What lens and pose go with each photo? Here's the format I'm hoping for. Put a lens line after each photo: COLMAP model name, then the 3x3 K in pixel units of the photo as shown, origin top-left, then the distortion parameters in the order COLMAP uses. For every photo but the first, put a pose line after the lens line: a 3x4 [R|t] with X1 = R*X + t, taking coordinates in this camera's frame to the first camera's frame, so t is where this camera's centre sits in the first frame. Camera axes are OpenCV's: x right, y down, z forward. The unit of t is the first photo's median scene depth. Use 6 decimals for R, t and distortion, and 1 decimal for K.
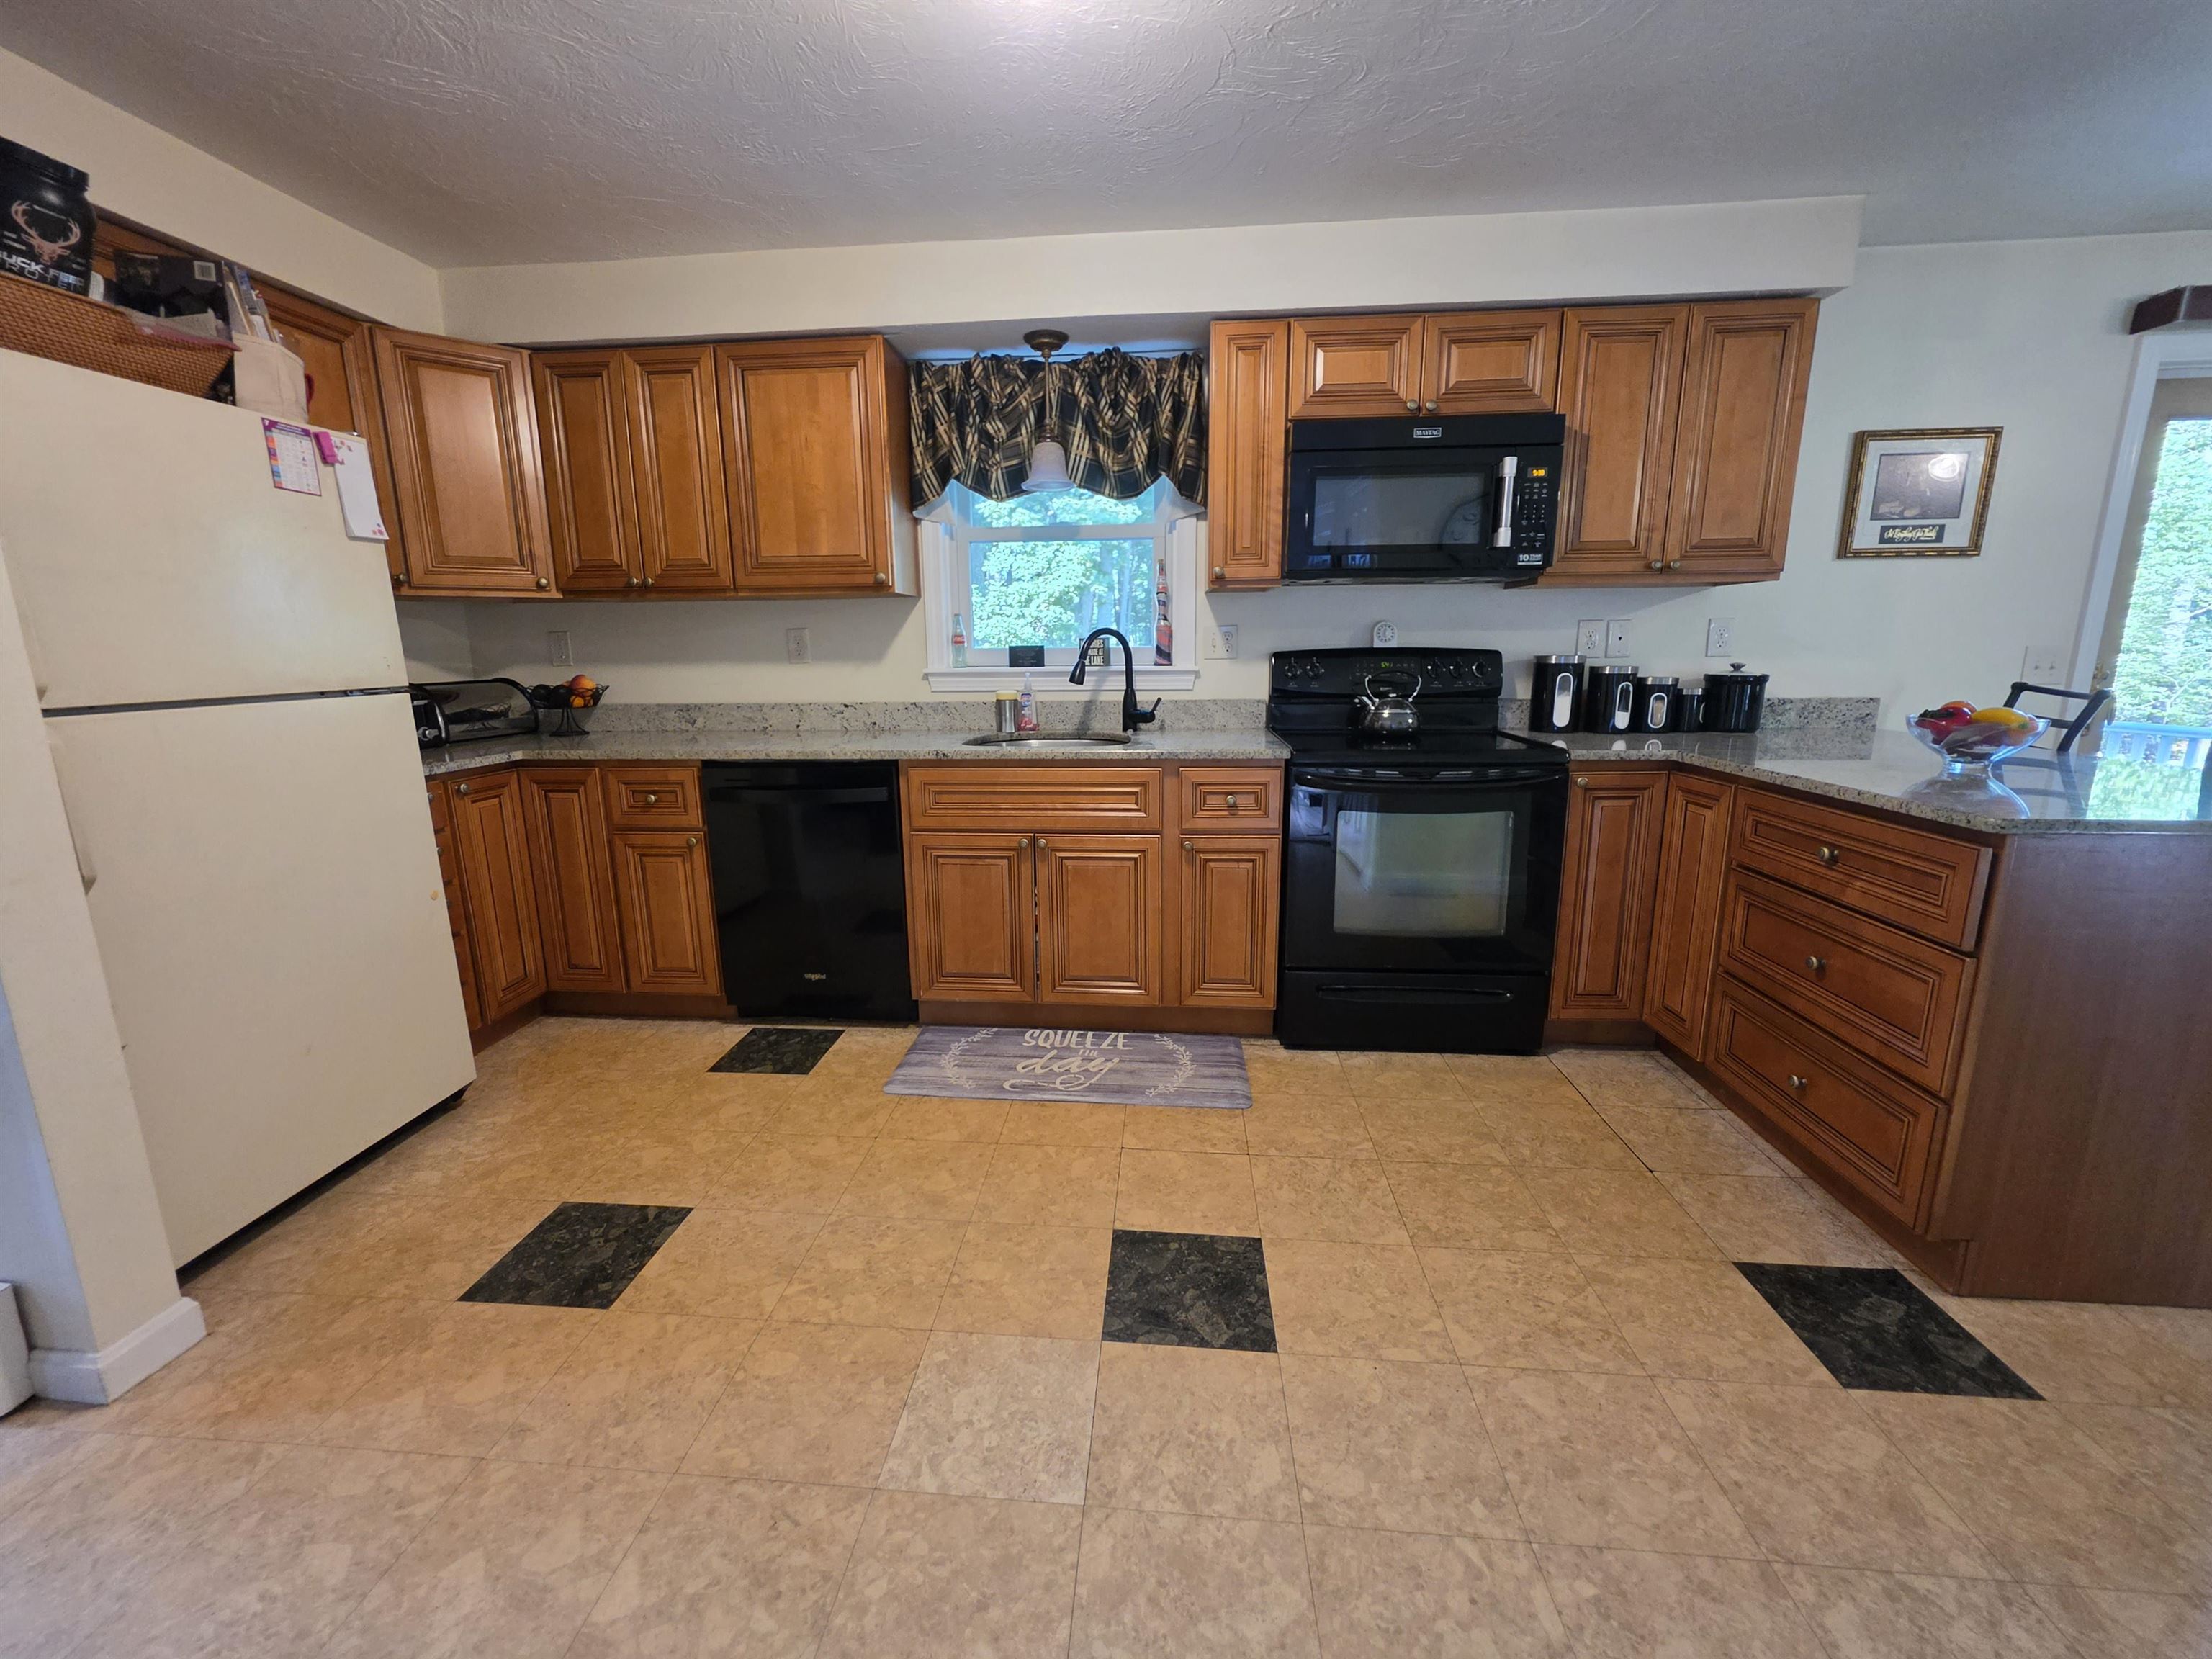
lens RADIAL K [[890.4, 0, 1092.8], [0, 890.4, 824.4], [0, 0, 1]] dist [-0.000514, -0.000580]
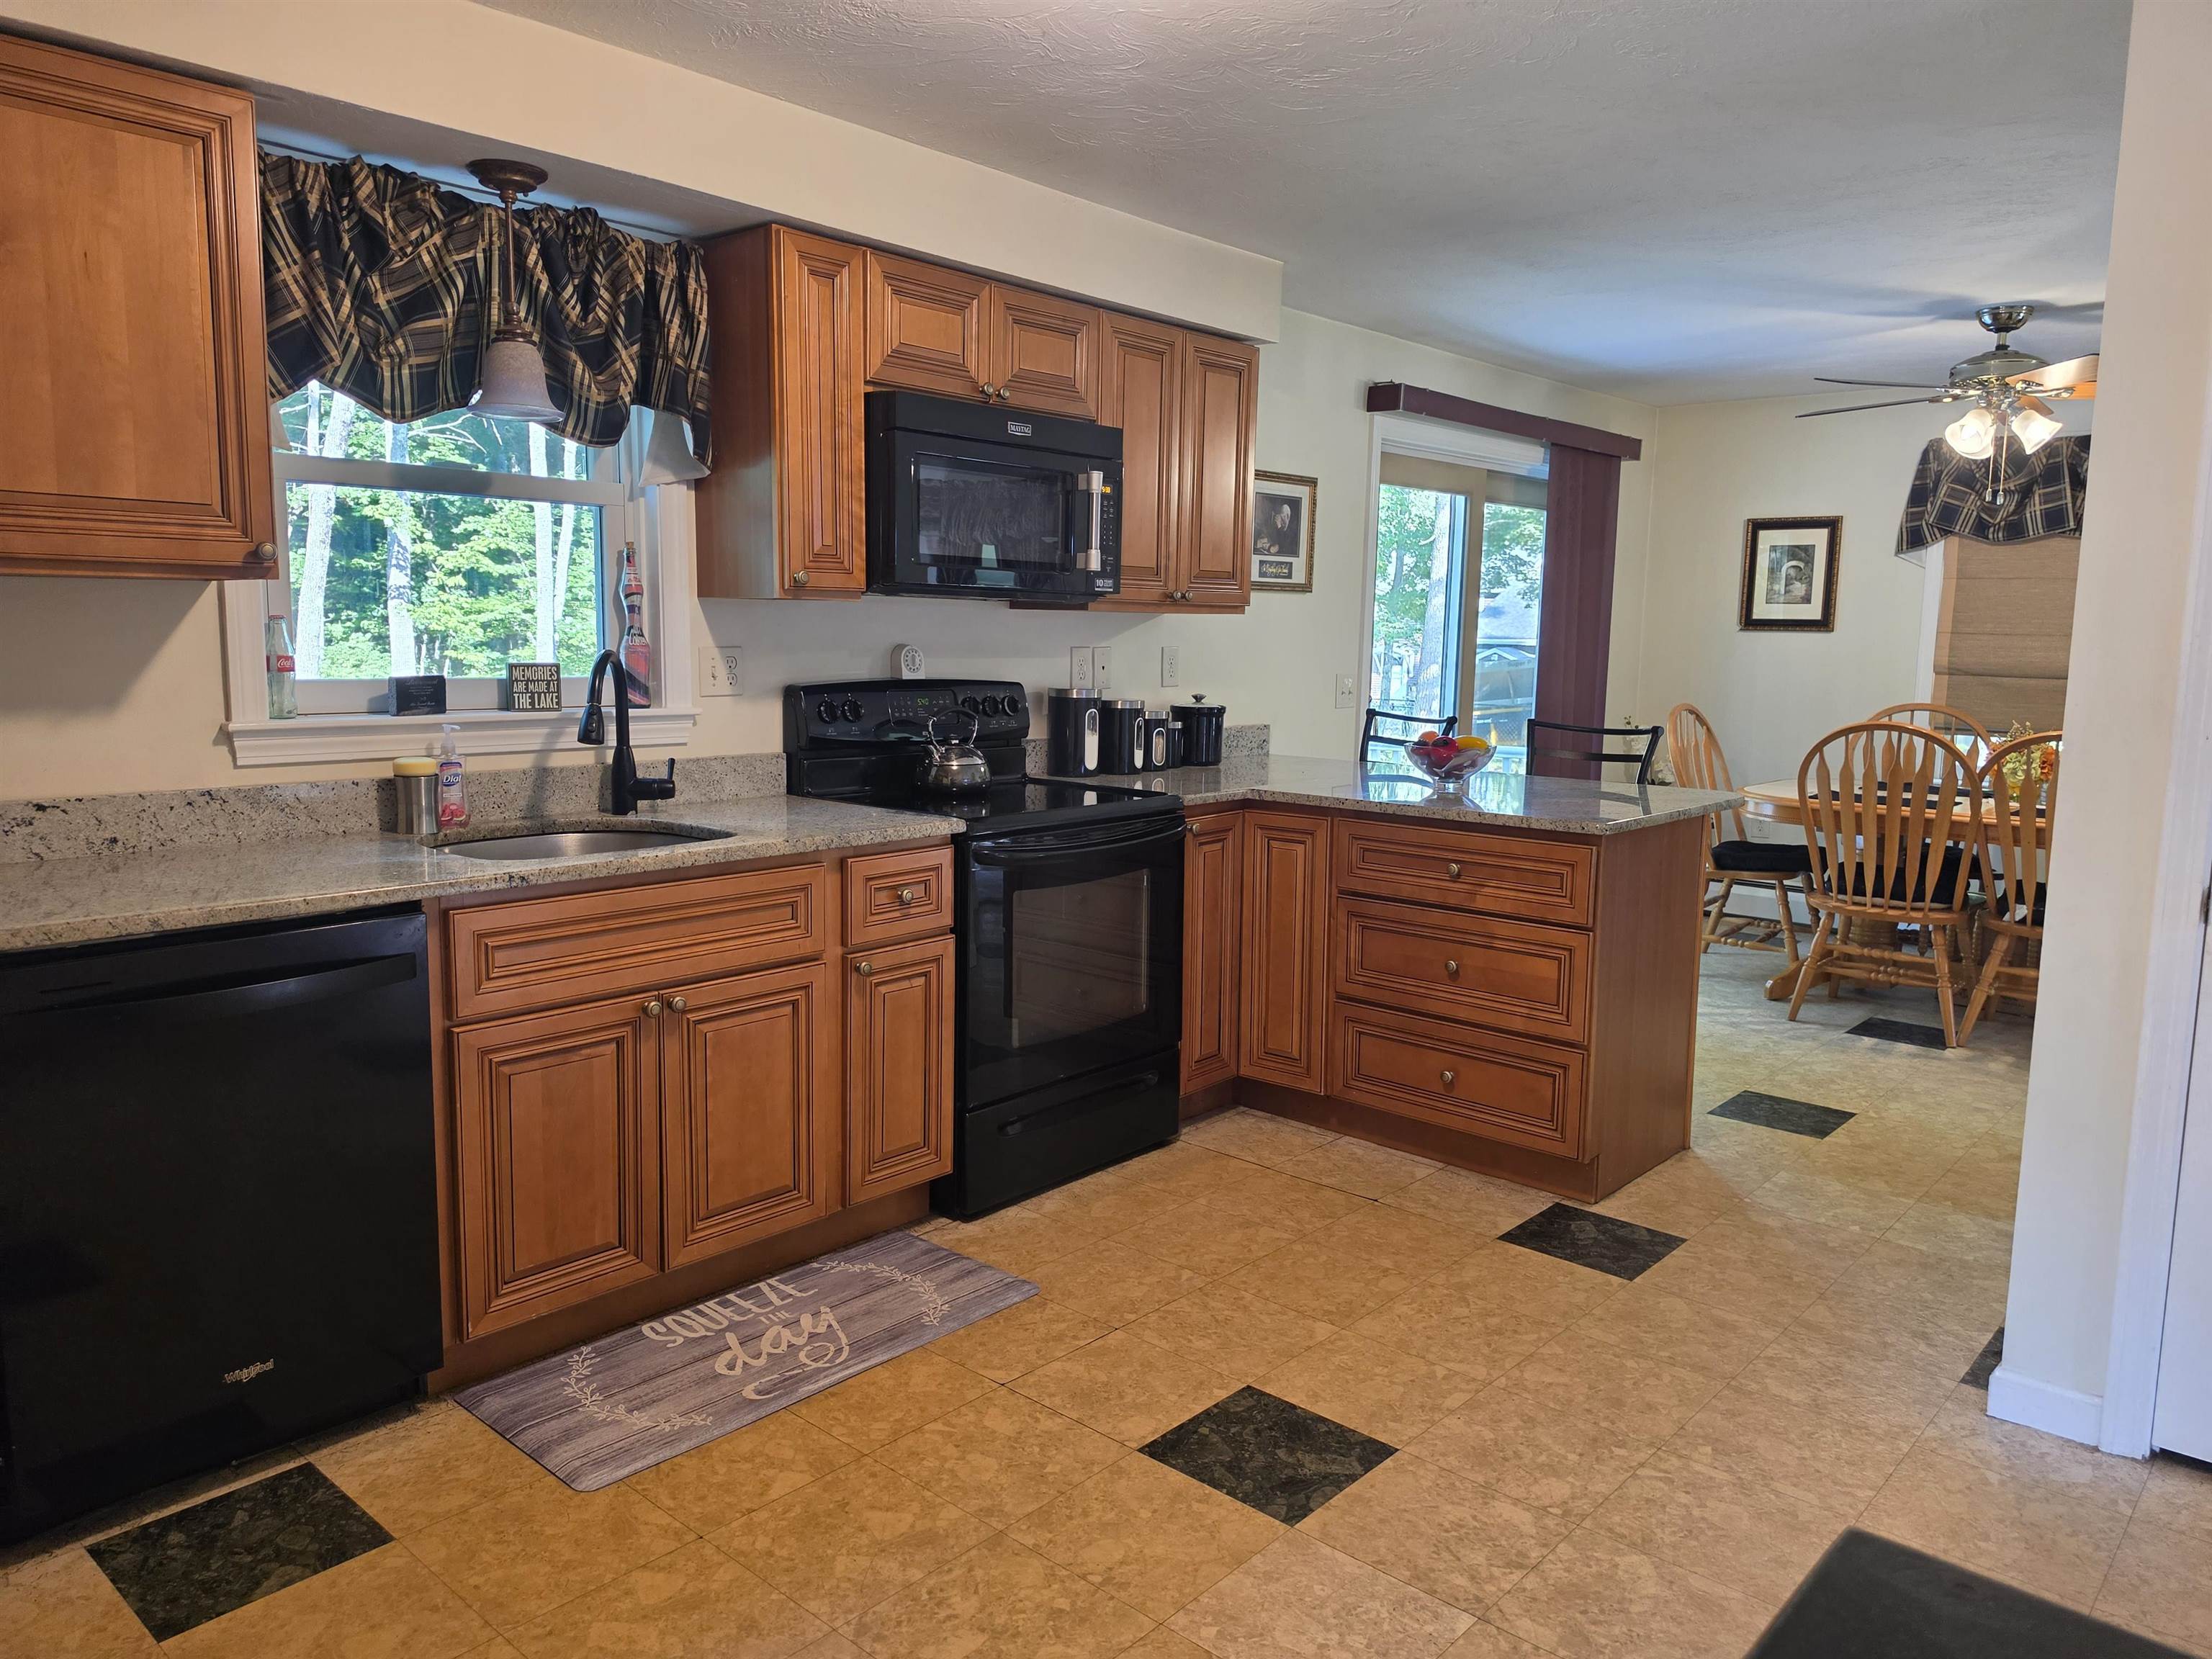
lens RADIAL K [[1522.0, 0, 1103.2], [0, 1522.0, 829.6], [0, 0, 1]] dist [0.051414, -0.043738]
pose [[0.598387, -0.086528, 0.796521, -0.718650], [0.136608, 0.990613, 0.004986, -0.063659], [-0.789476, 0.105828, 0.604590, 0.114426]]
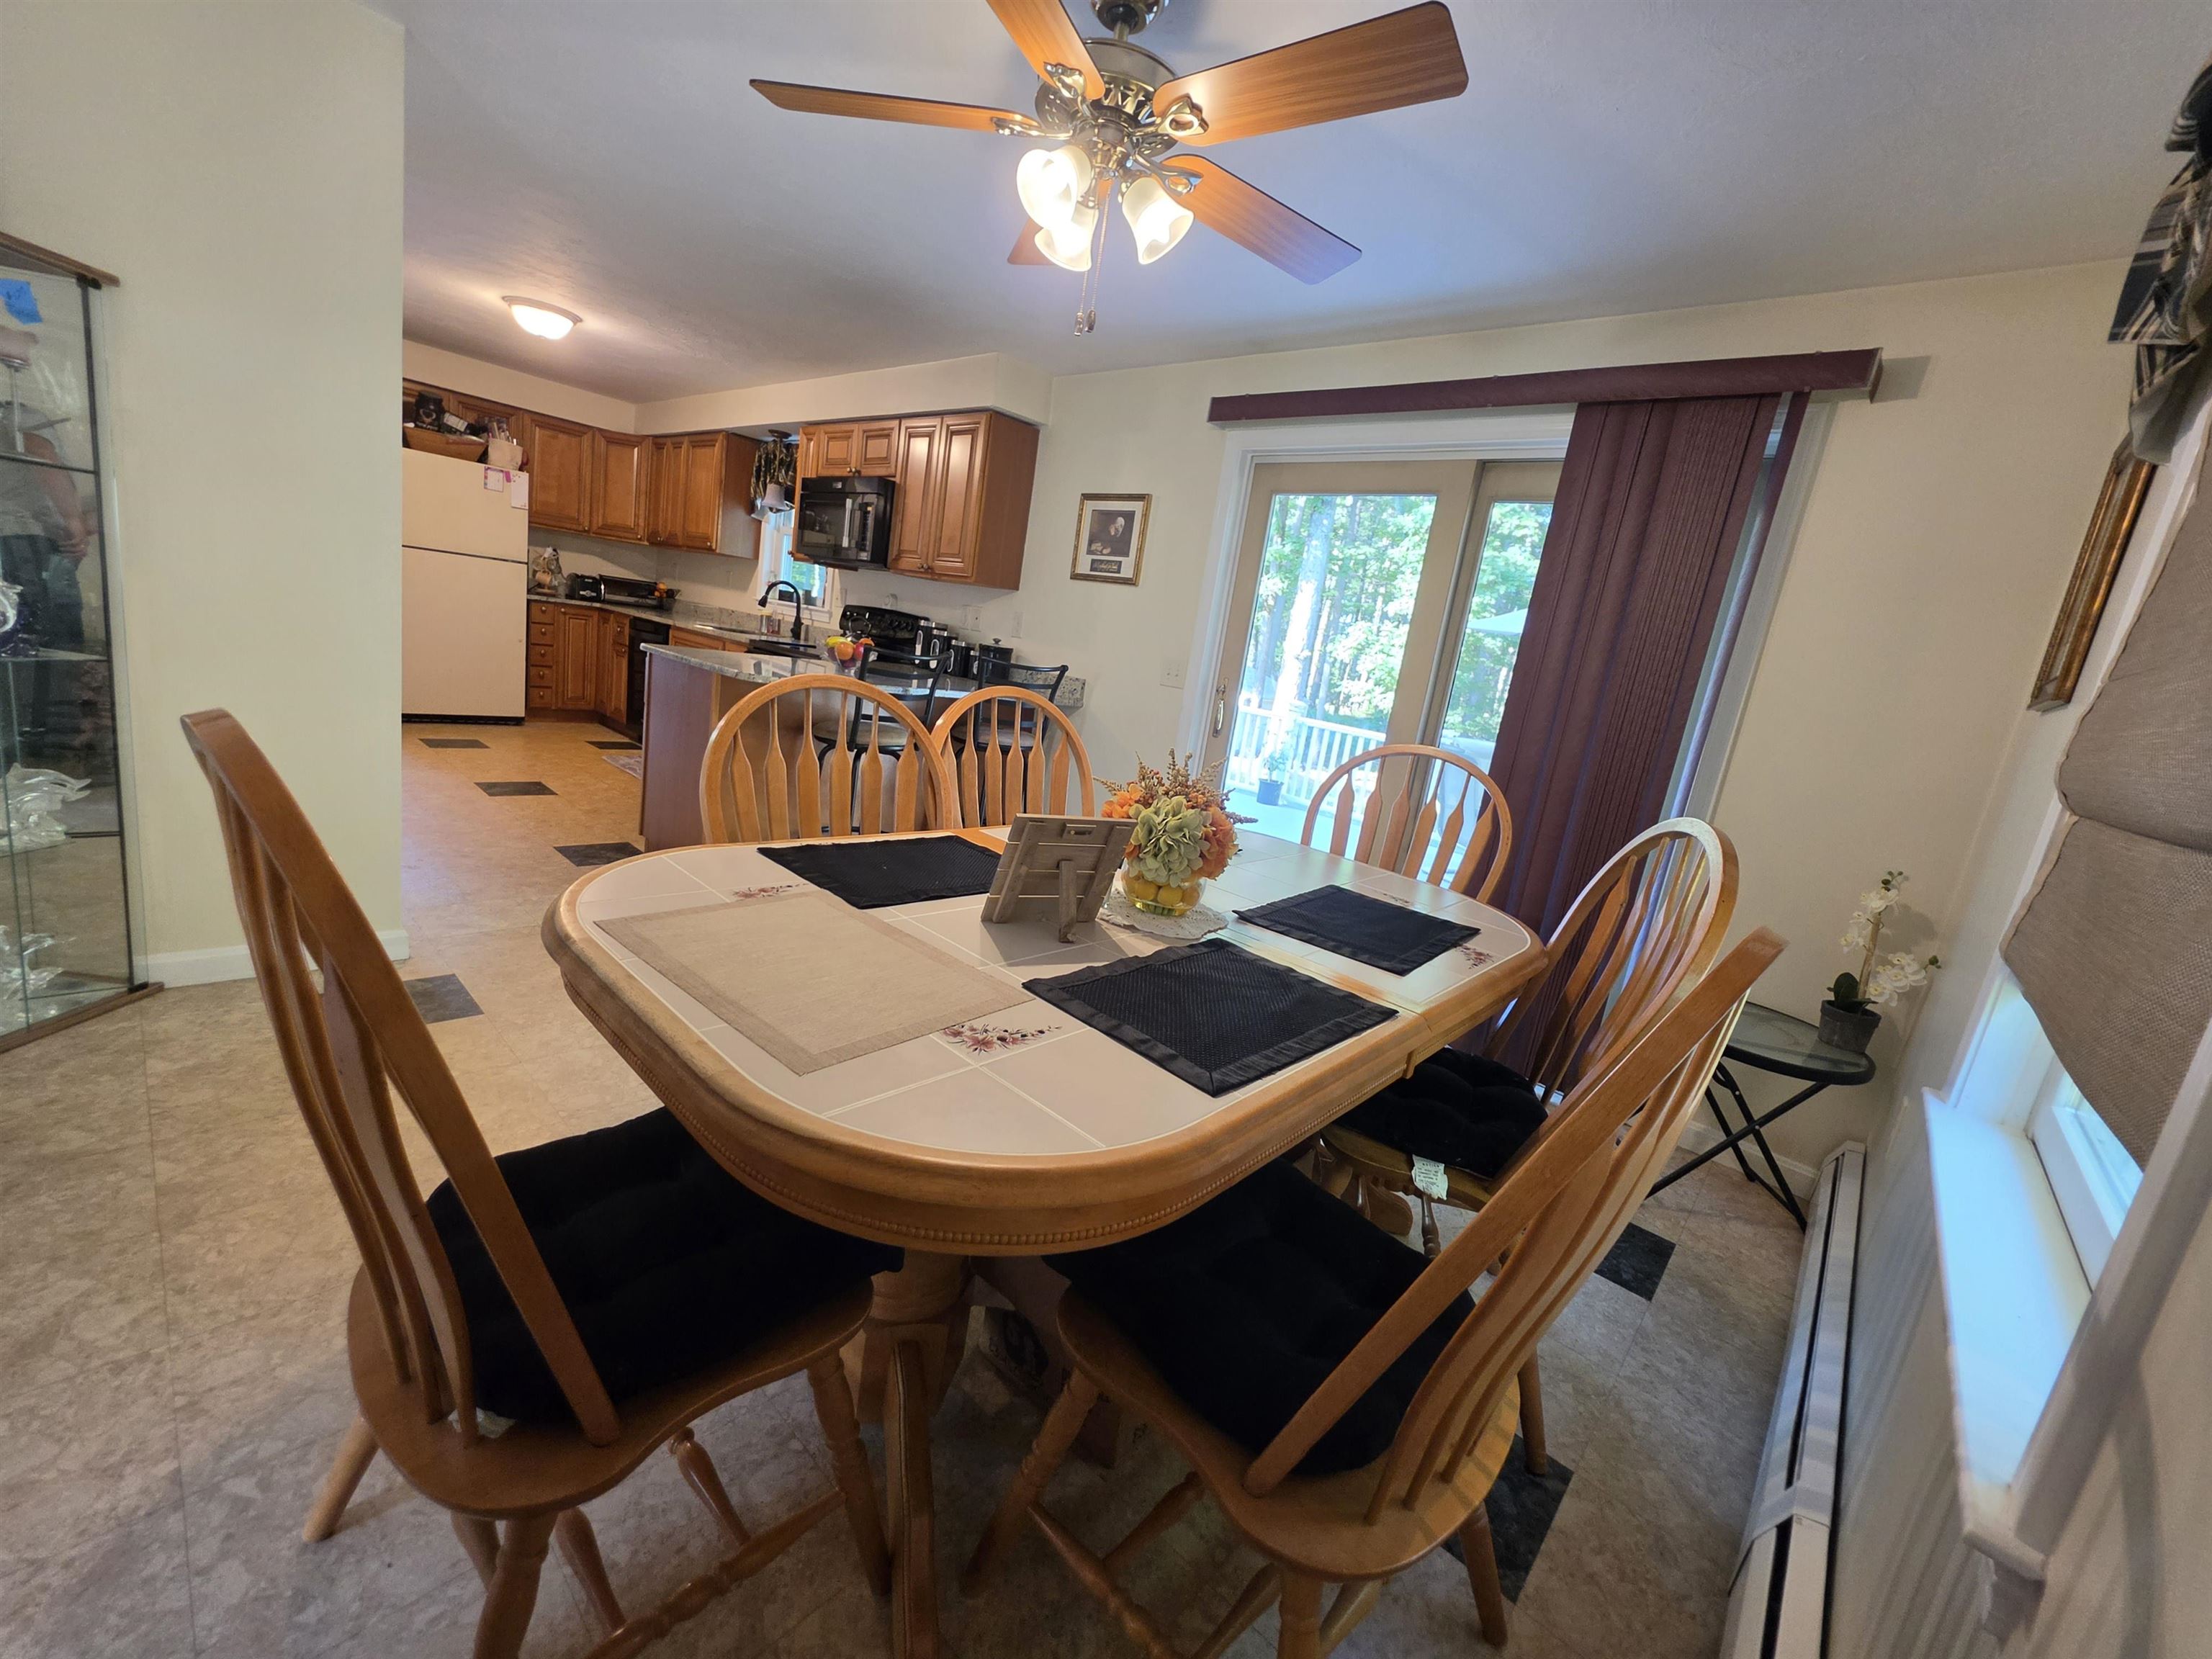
lens RADIAL K [[890.4, 0, 1092.5], [0, 890.4, 819.3], [0, 0, 1]] dist [-0.000514, -0.000580]
pose [[0.781930, 0.248378, -0.571746, 1.980163], [-0.272511, 0.961108, 0.044834, 0.005917], [0.560645, 0.120749, 0.819205, -0.142999]]
